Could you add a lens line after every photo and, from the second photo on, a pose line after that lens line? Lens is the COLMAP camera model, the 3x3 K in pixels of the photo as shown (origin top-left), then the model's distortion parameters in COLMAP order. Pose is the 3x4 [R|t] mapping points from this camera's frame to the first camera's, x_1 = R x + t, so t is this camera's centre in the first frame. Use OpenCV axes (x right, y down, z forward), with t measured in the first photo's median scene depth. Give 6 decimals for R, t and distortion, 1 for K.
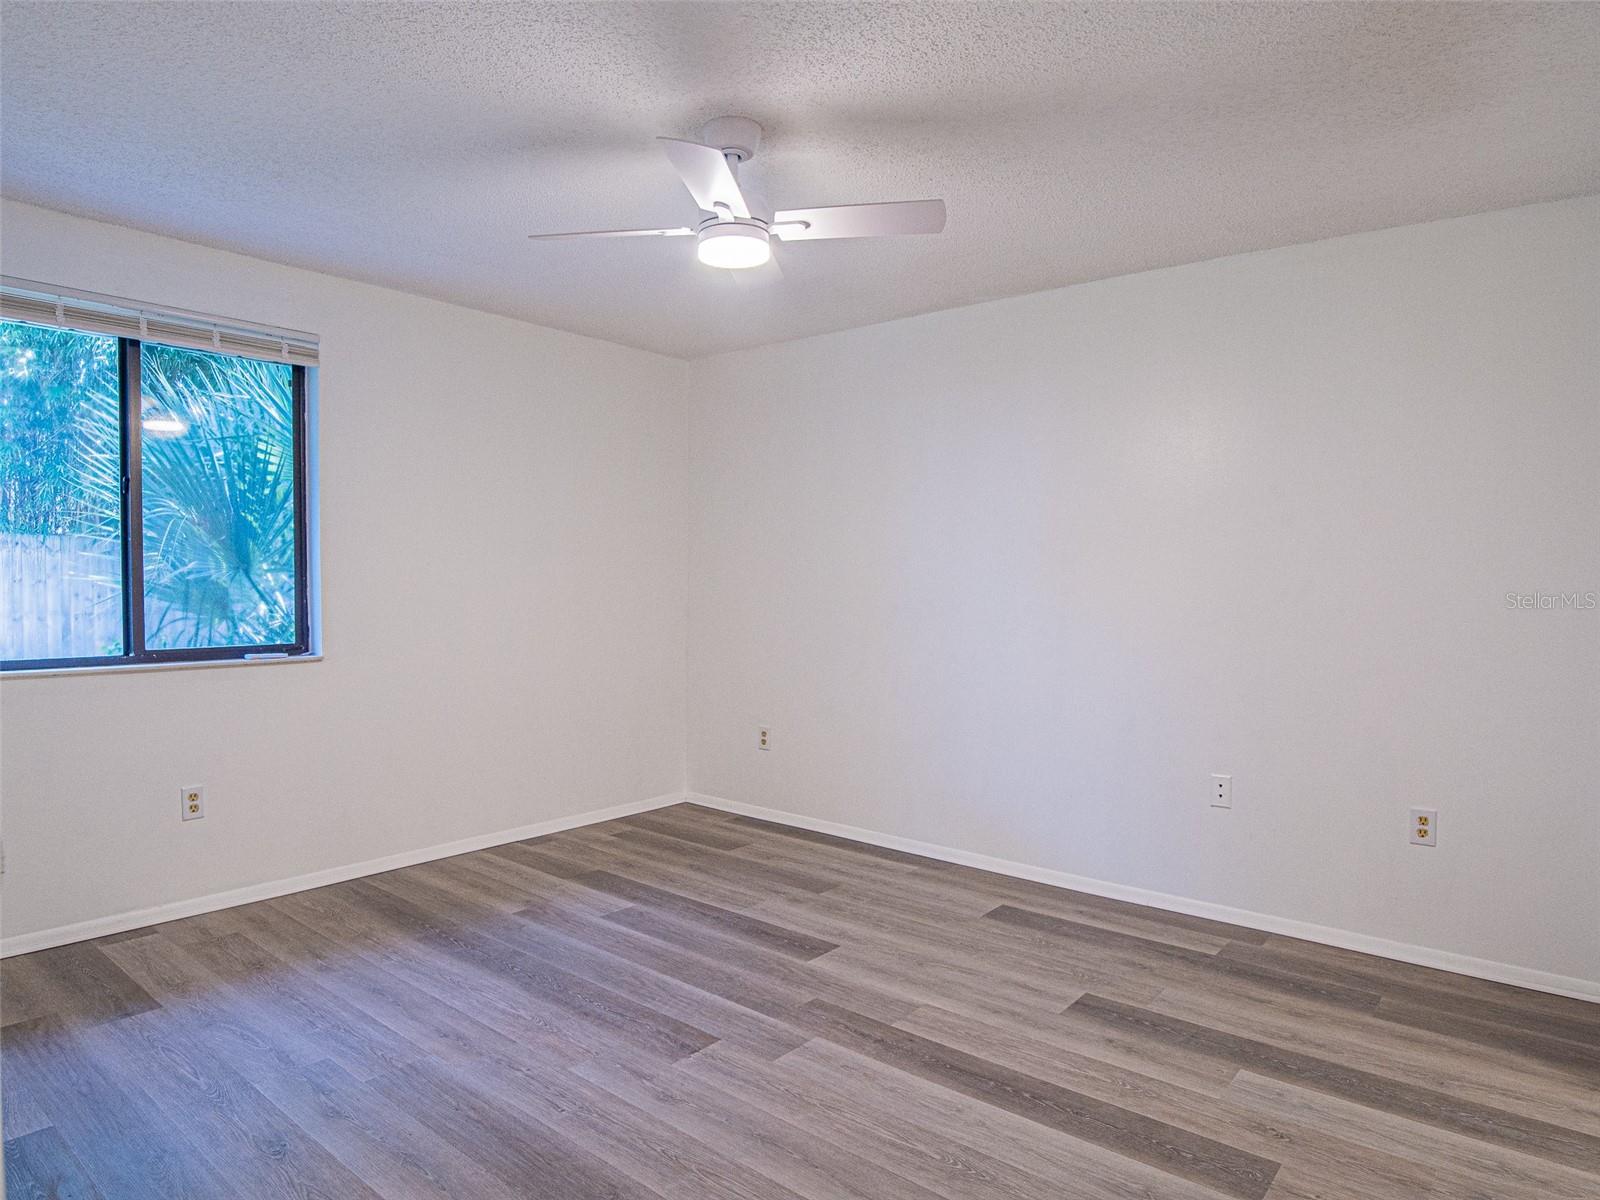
lens RADIAL K [[982.1, 0, 800.0], [0, 982.1, 600.0], [0, 0, 1]] dist [-0.002842, -0.000891]
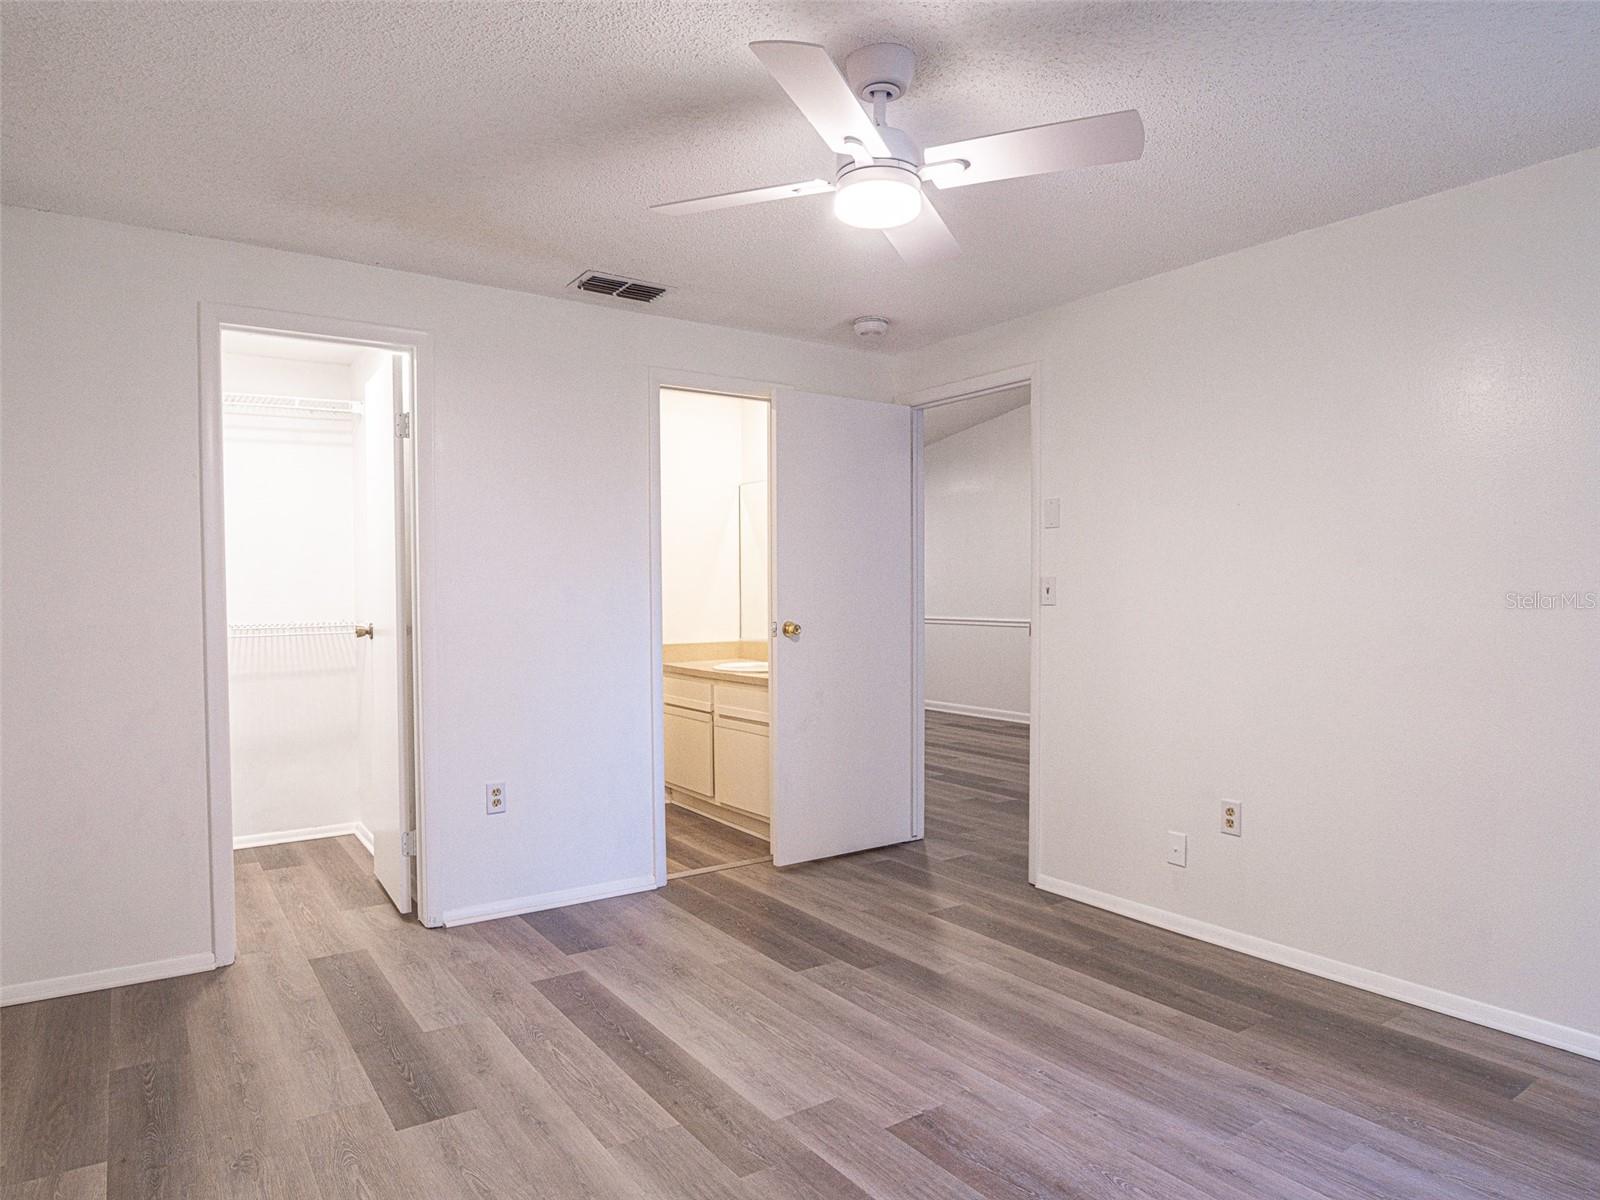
lens RADIAL K [[982.1, 0, 800.0], [0, 982.1, 600.0], [0, 0, 1]] dist [-0.002842, -0.000891]
pose [[-0.963782, -0.012612, 0.266392, -0.241156], [-0.004136, 0.999468, 0.032352, -0.042870], [-0.266658, 0.030078, -0.963322, 1.909654]]
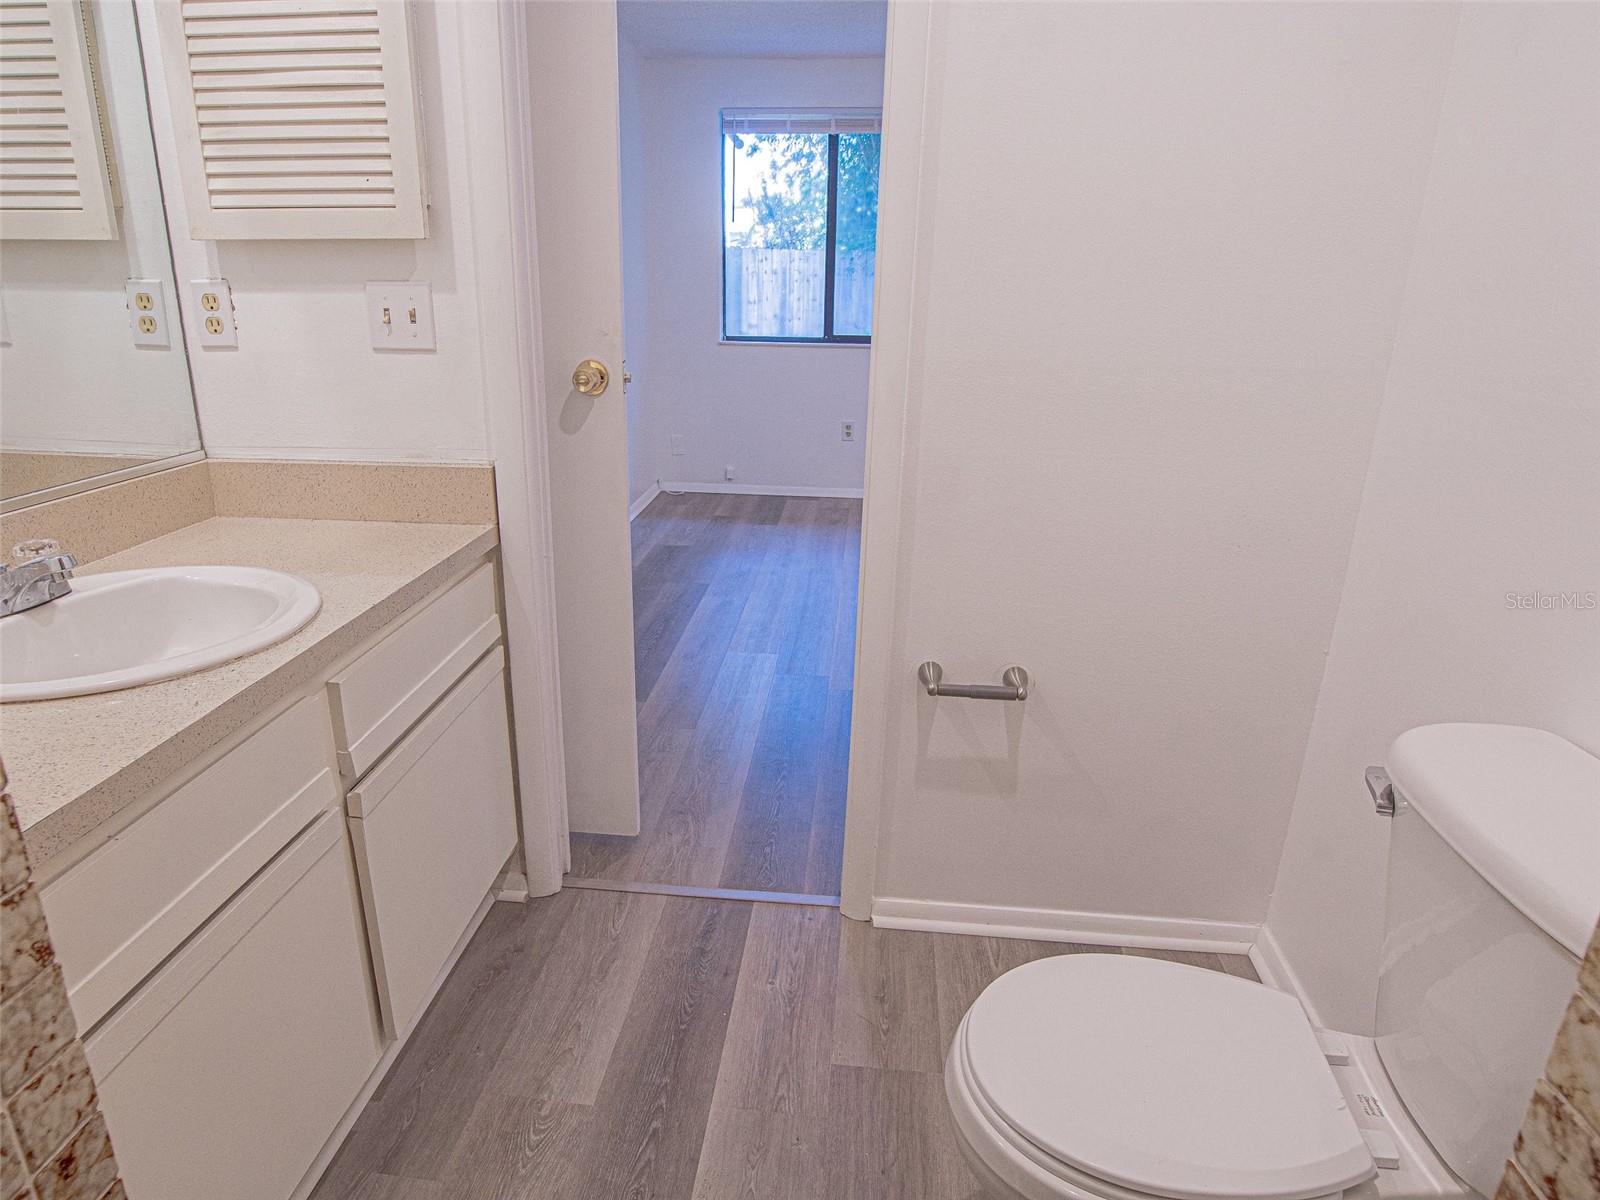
lens RADIAL K [[982.1, 0, 800.0], [0, 982.1, 600.0], [0, 0, 1]] dist [-0.002842, -0.000891]
pose [[0.572248, 0.252503, -0.780240, 0.976345], [-0.031622, 0.957505, 0.286678, 0.007798], [0.819471, -0.139378, 0.555915, -0.052495]]
